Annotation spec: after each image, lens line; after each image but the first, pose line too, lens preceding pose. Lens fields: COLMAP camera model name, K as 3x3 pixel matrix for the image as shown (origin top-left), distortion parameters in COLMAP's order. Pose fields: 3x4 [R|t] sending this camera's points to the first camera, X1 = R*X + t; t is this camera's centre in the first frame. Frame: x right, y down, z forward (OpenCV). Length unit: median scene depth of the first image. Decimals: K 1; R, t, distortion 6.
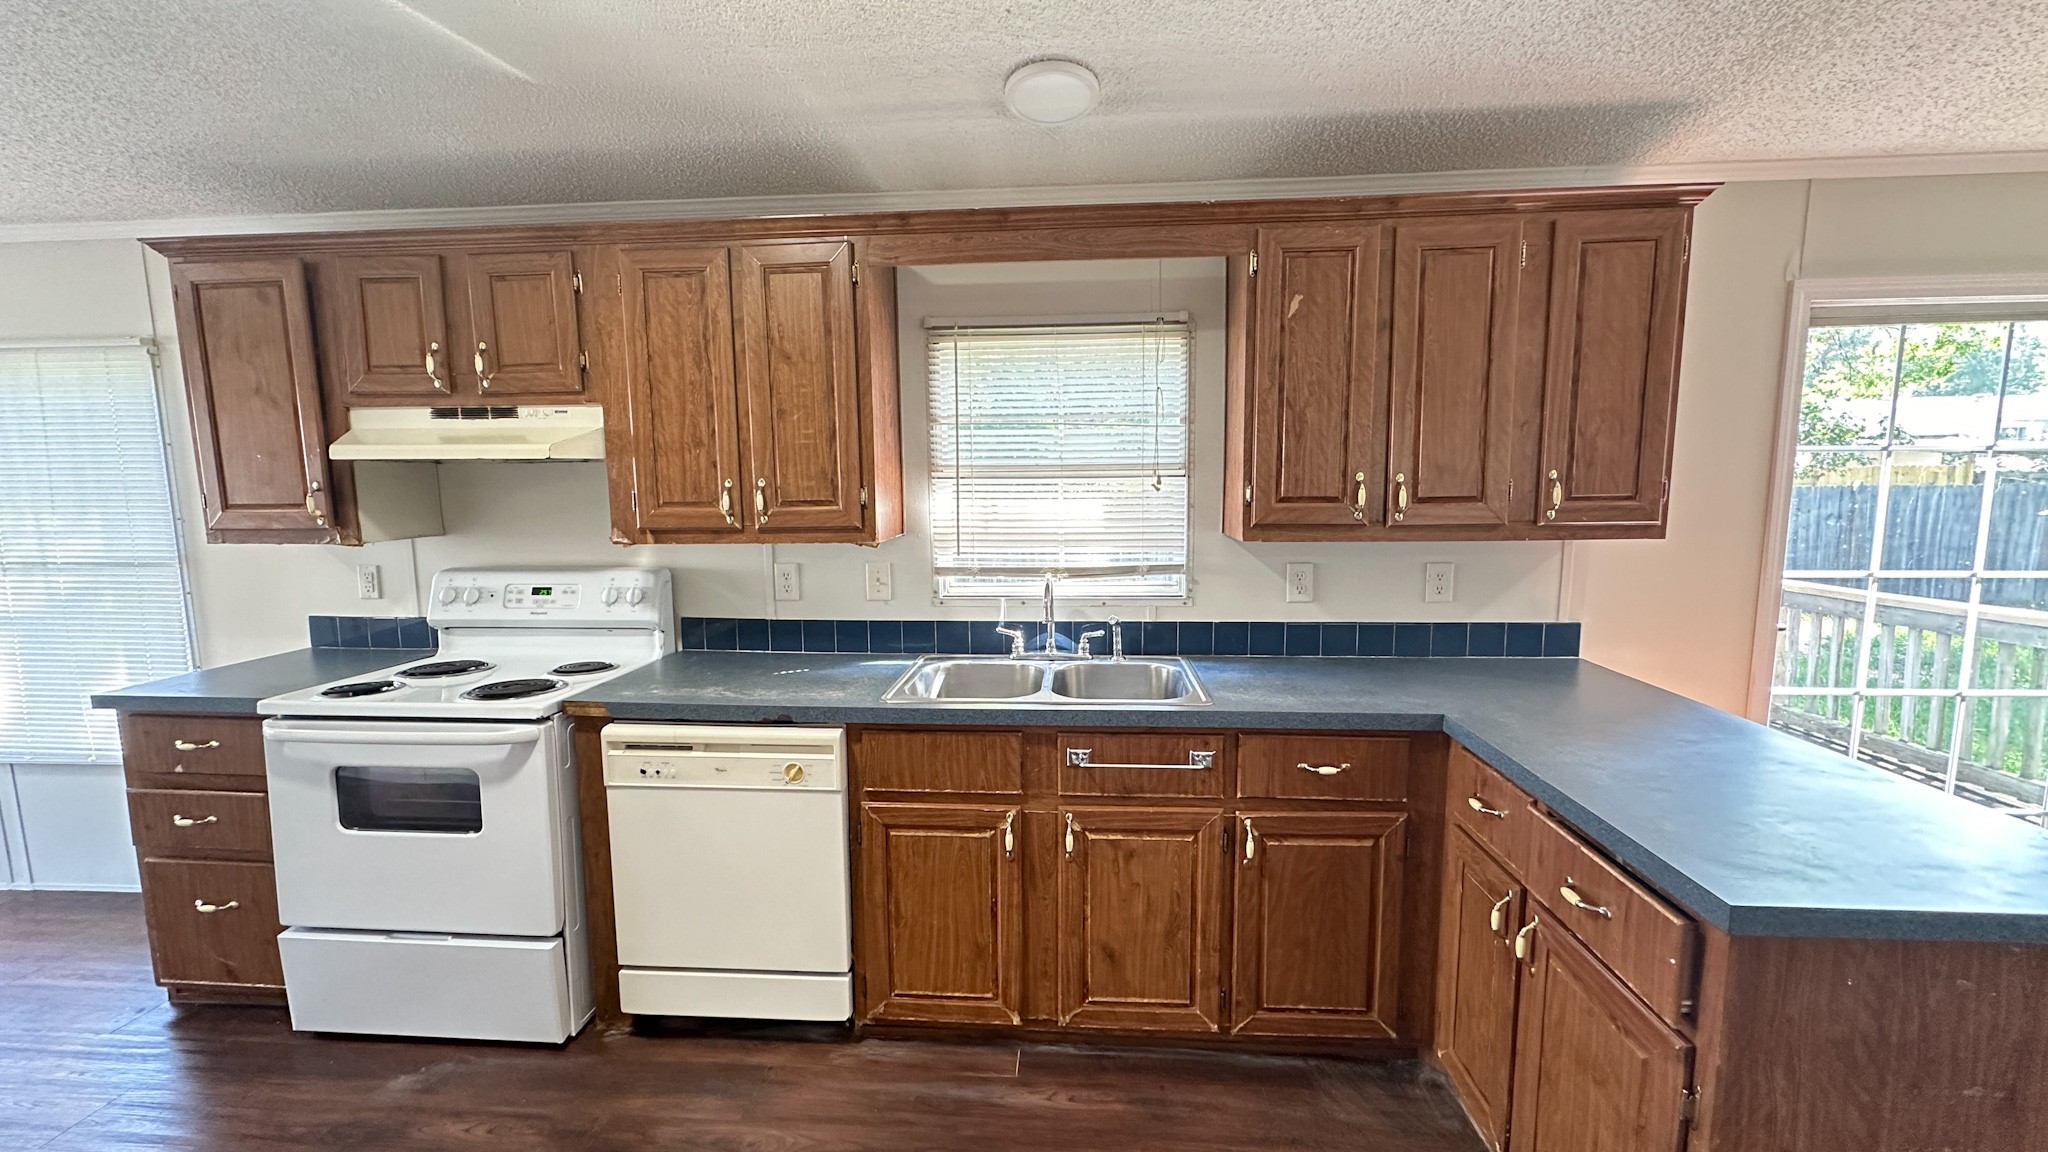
lens RADIAL K [[814.9, 0, 1024.6], [0, 814.9, 571.6], [0, 0, 1]] dist [-0.000387, 0.000165]
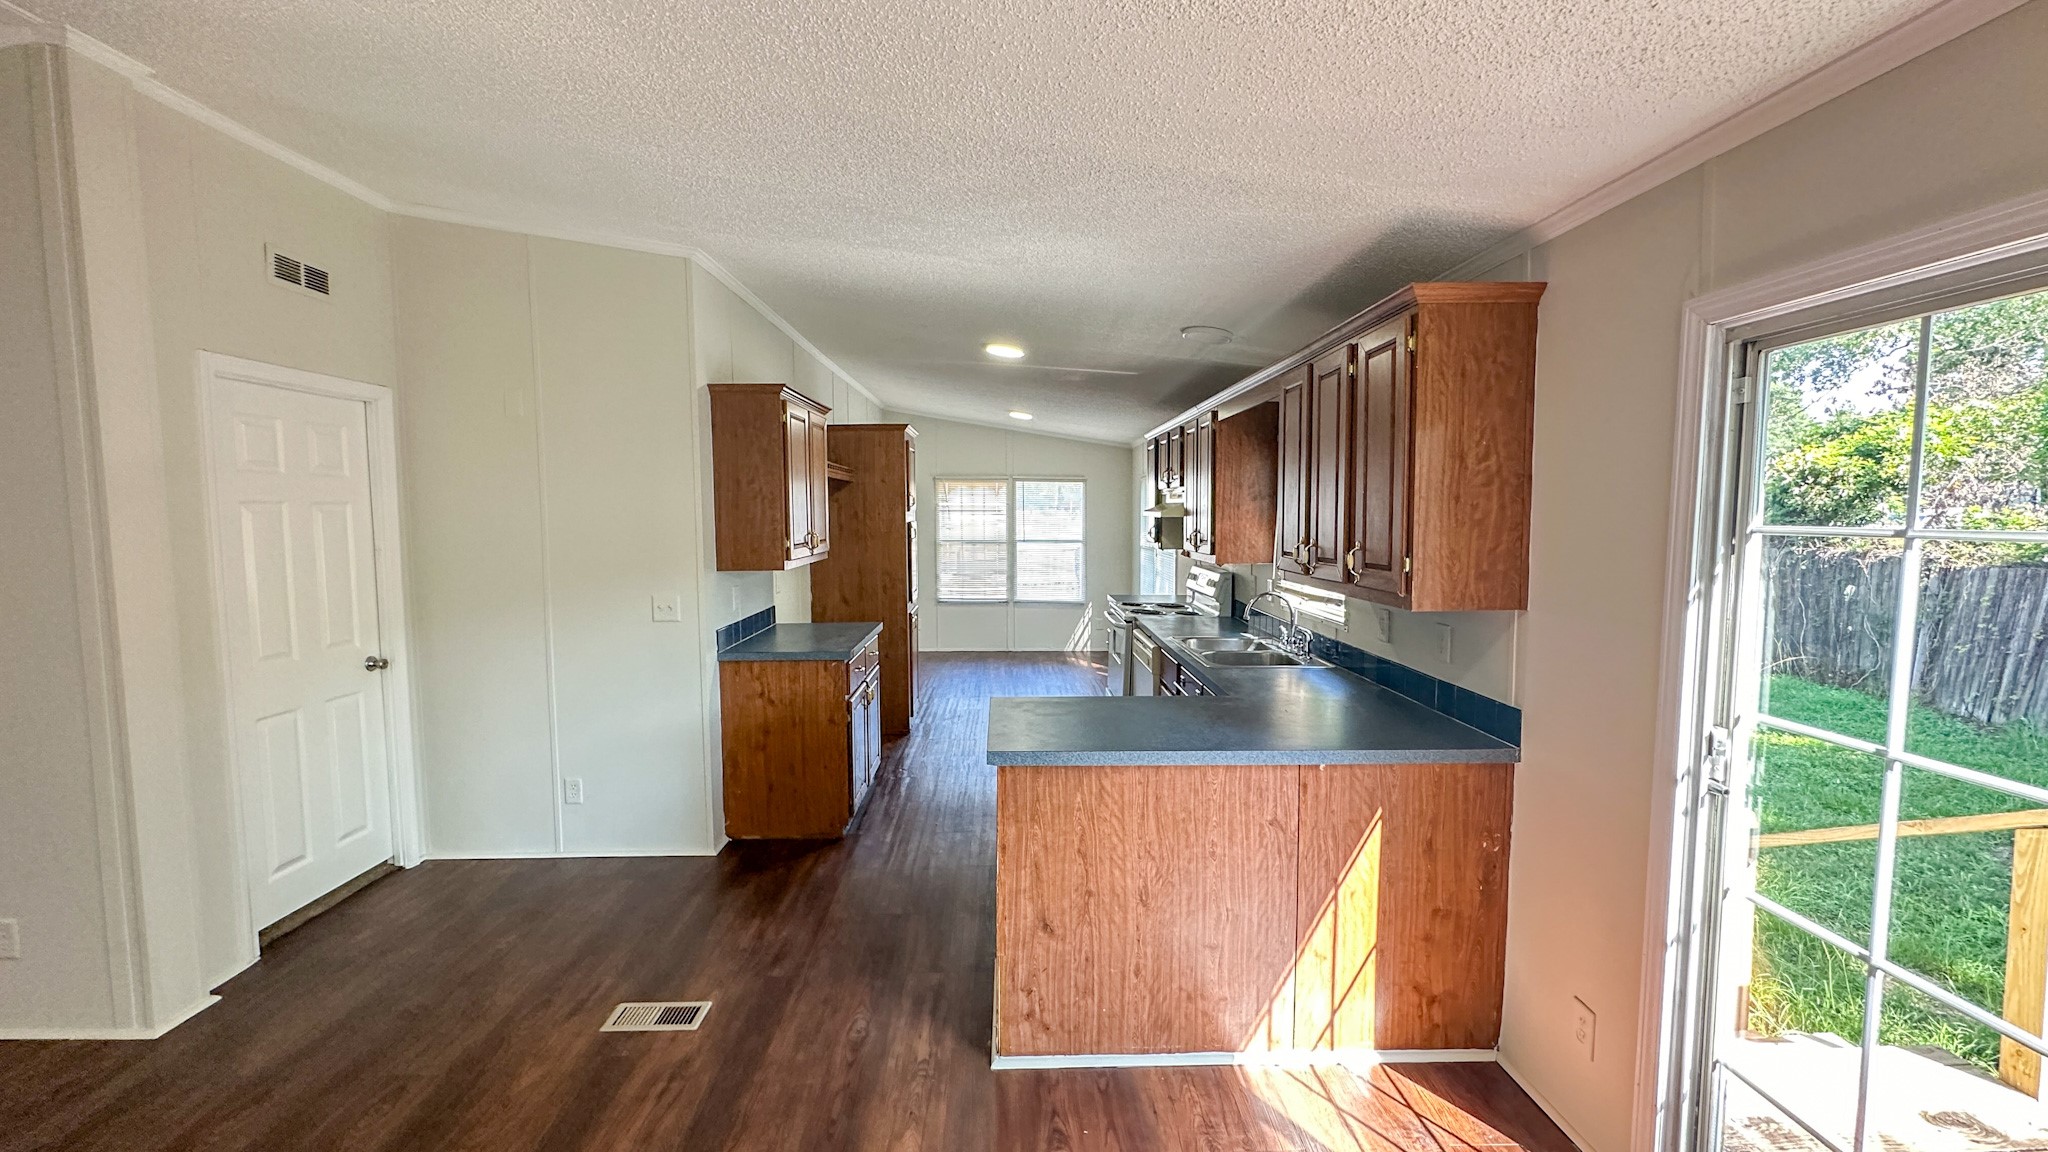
lens RADIAL K [[814.9, 0, 1024.6], [0, 814.9, 571.6], [0, 0, 1]] dist [-0.000387, 0.000165]
pose [[0.098736, 0.082001, -0.991729, 1.657697], [-0.117065, 0.990636, 0.070256, -0.098579], [0.988204, 0.109160, 0.107411, 0.361073]]
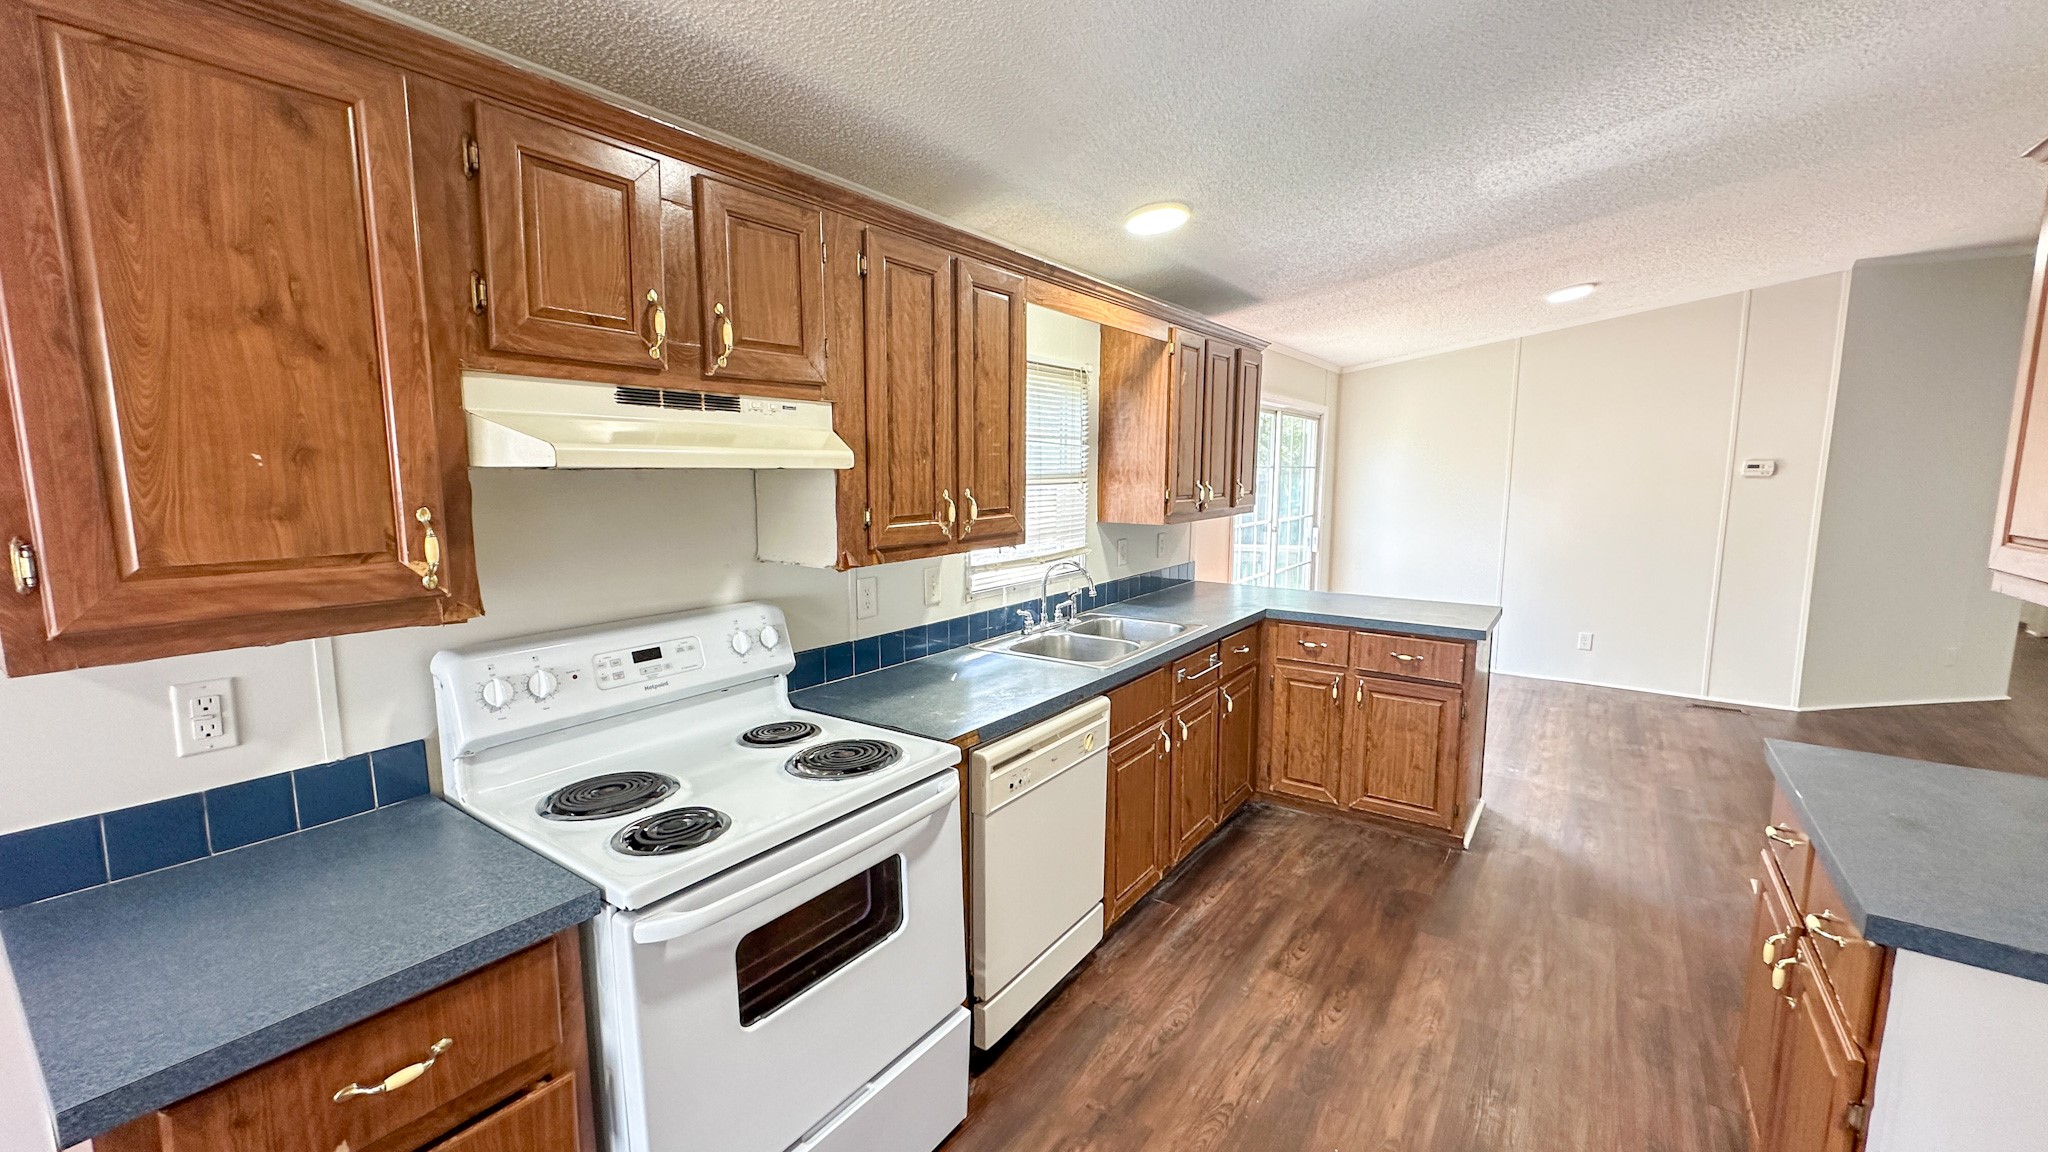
lens RADIAL K [[814.9, 0, 1024.6], [0, 814.9, 571.6], [0, 0, 1]] dist [-0.000387, 0.000165]
pose [[0.512288, -0.101823, 0.852756, -1.162168], [0.094709, 0.993588, 0.061744, -0.067681], [-0.853575, 0.049133, 0.518647, 0.414739]]
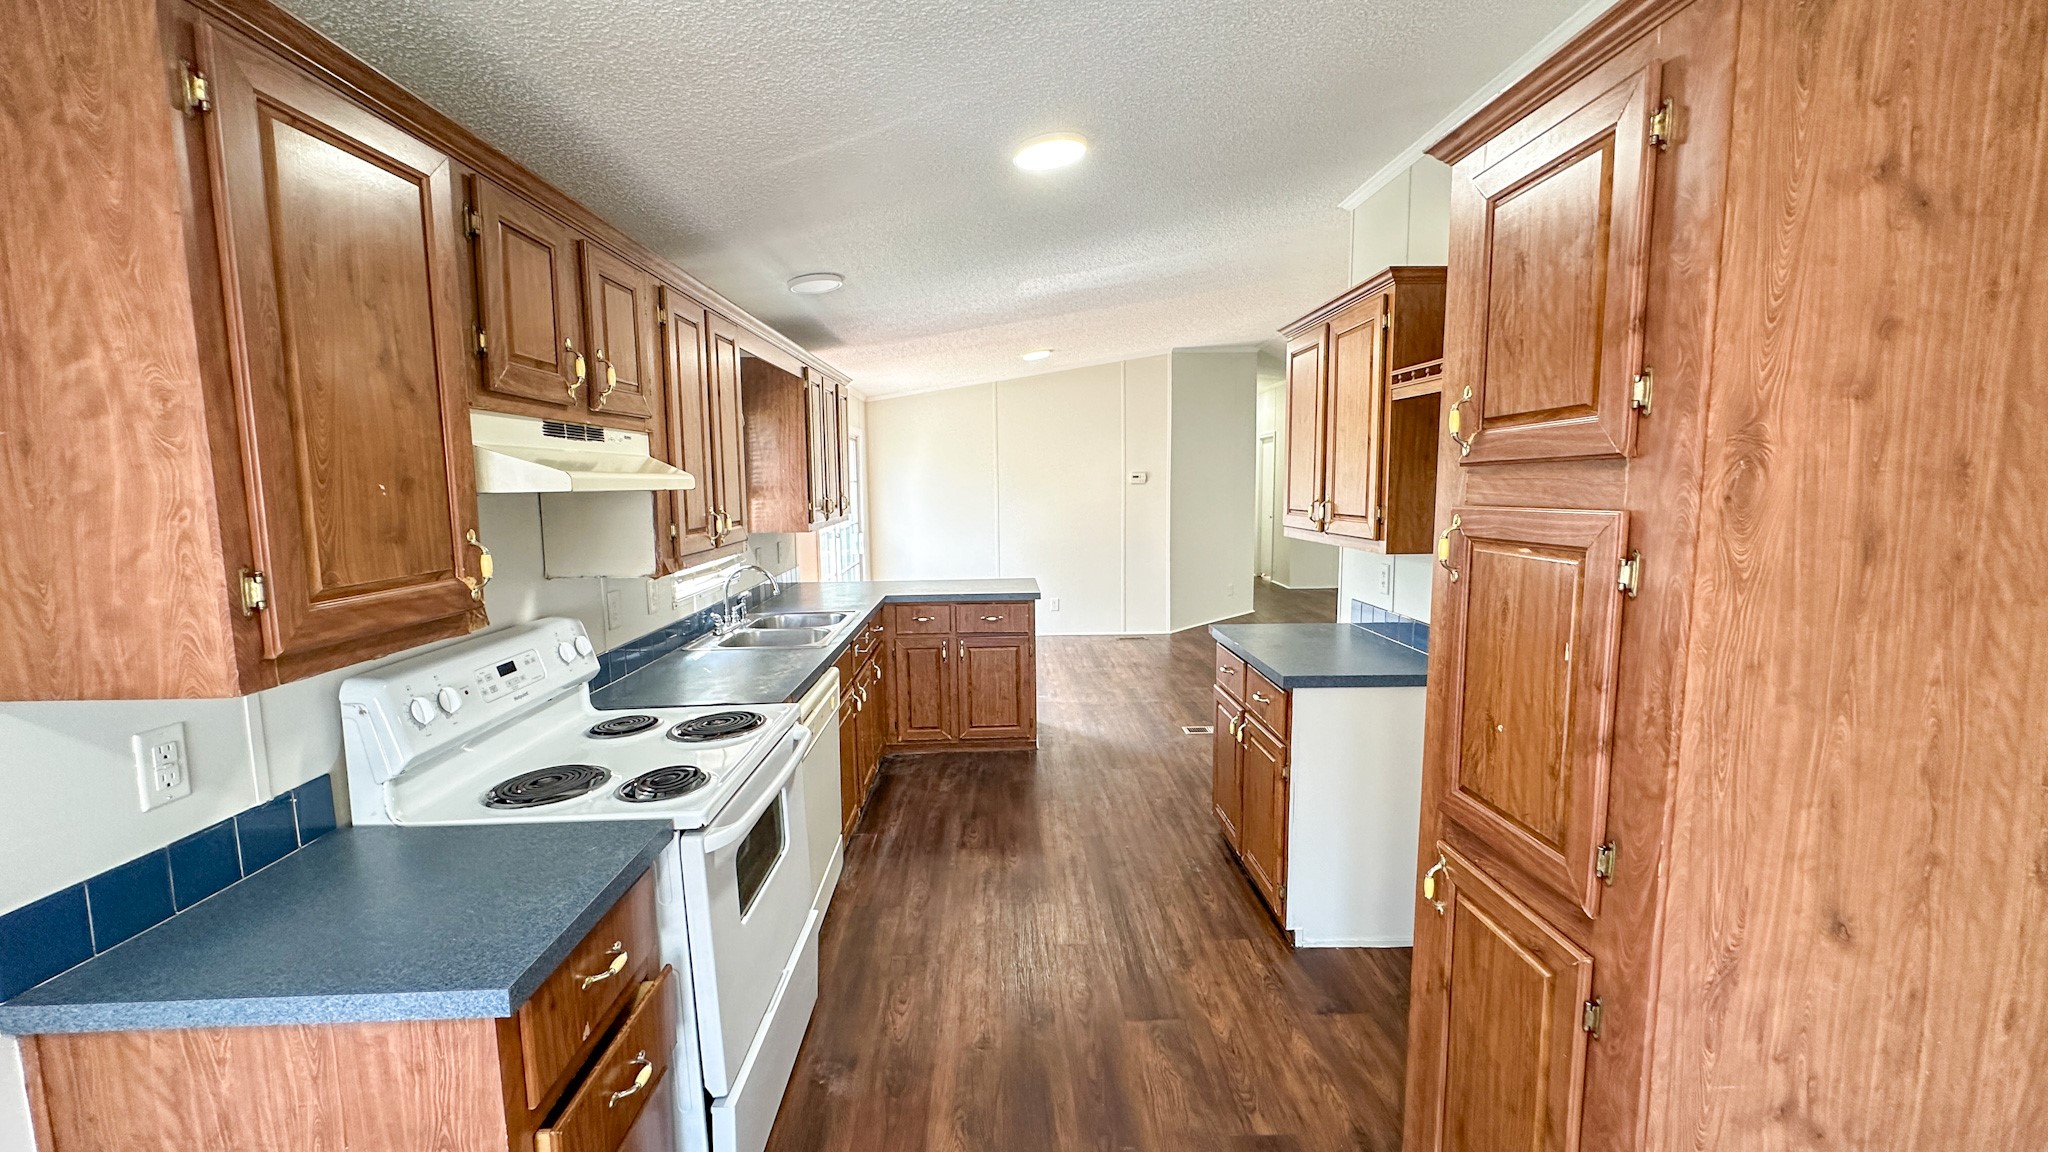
lens RADIAL K [[814.9, 0, 1024.6], [0, 814.9, 571.6], [0, 0, 1]] dist [-0.000387, 0.000165]
pose [[-0.107344, -0.105300, 0.988630, -1.559729], [0.129474, 0.984427, 0.118911, -0.102103], [-0.985755, 0.140766, -0.092039, 0.683203]]
